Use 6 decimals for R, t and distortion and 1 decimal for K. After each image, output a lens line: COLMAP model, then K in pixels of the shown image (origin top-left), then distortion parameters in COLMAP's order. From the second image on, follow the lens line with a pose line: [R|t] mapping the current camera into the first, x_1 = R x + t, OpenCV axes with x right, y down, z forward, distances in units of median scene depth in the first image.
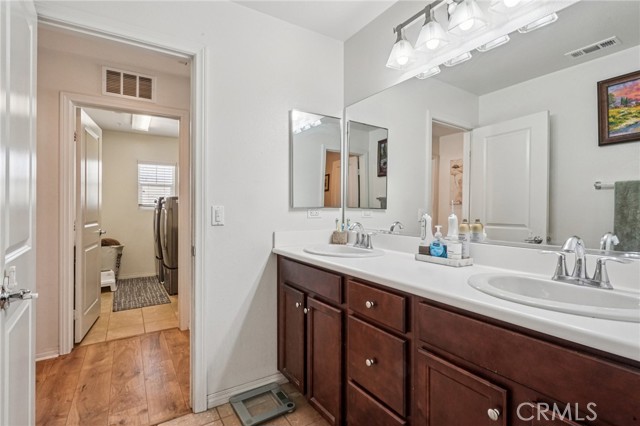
lens RADIAL K [[300.0, 0, 323.9], [0, 300.0, 204.2], [0, 0, 1]] dist [0.002598, -0.002131]
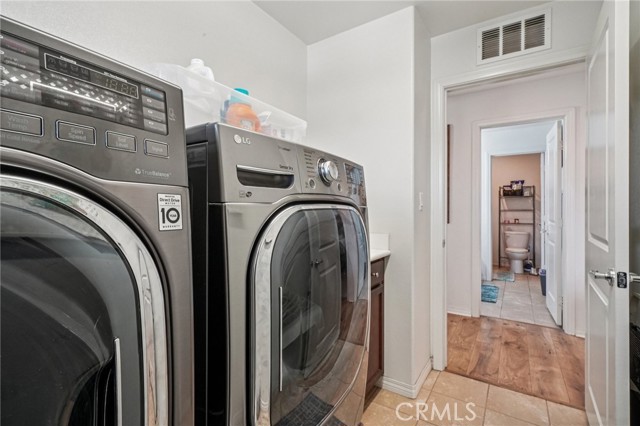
lens RADIAL K [[300.0, 0, 318.7], [0, 300.0, 217.3], [0, 0, 1]] dist [0.002598, -0.002131]
pose [[-0.398803, 0.009623, 0.916986, -0.920128], [-0.009752, 0.999844, -0.014733, 0.043883], [-0.916985, -0.014818, -0.398647, 1.400778]]
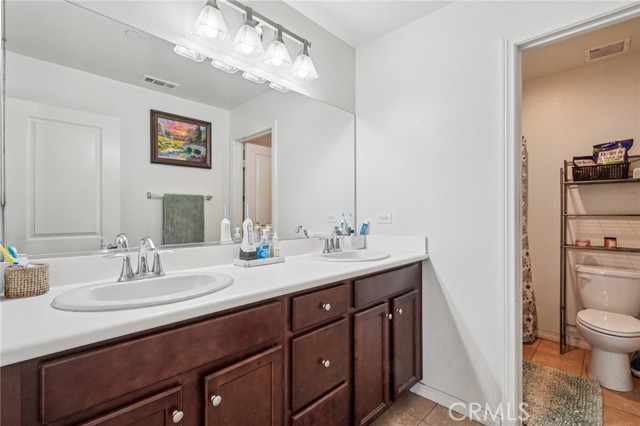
lens RADIAL K [[300.0, 0, 314.7], [0, 300.0, 212.8], [0, 0, 1]] dist [0.002598, -0.002131]
pose [[-0.227266, 0.004724, 0.973821, -0.722207], [-0.007944, 0.999946, -0.006705, 0.019636], [-0.973800, -0.009260, -0.227216, 1.105621]]
